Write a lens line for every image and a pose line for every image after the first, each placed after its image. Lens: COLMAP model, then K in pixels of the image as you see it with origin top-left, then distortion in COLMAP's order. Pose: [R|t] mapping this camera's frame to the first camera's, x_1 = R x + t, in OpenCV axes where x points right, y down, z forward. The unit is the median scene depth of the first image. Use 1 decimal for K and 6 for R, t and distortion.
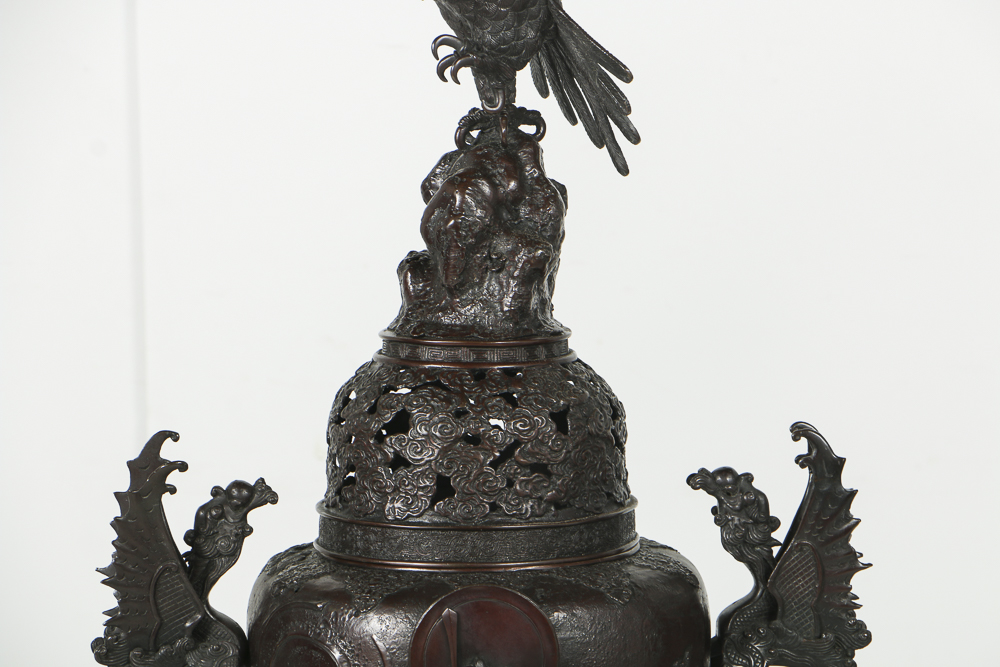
lens RADIAL K [[5745.3, 0, 500.0], [0, 5745.3, 333.5], [0, 0, 1]] dist [1.889064, 13.478641]
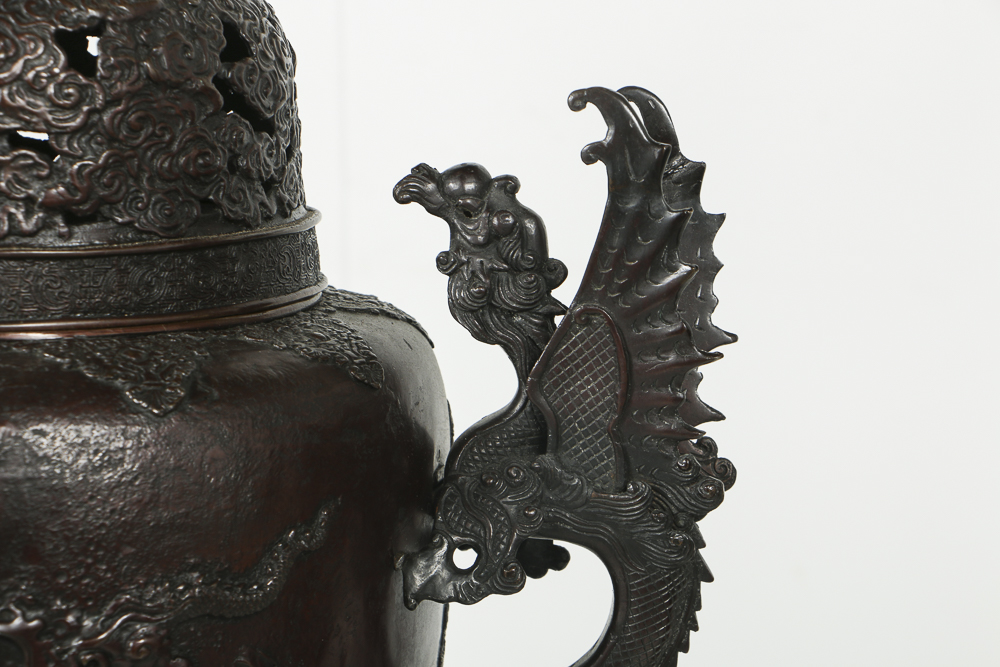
lens RADIAL K [[3025.7, 0, 500.0], [0, 3025.7, 333.5], [0, 0, 1]] dist [0.465491, 0.763853]
pose [[0.972048, 0.037915, -0.231699, 0.107296], [-0.031238, 0.998986, 0.032423, 0.029687], [0.232693, -0.024279, 0.972247, 0.731918]]
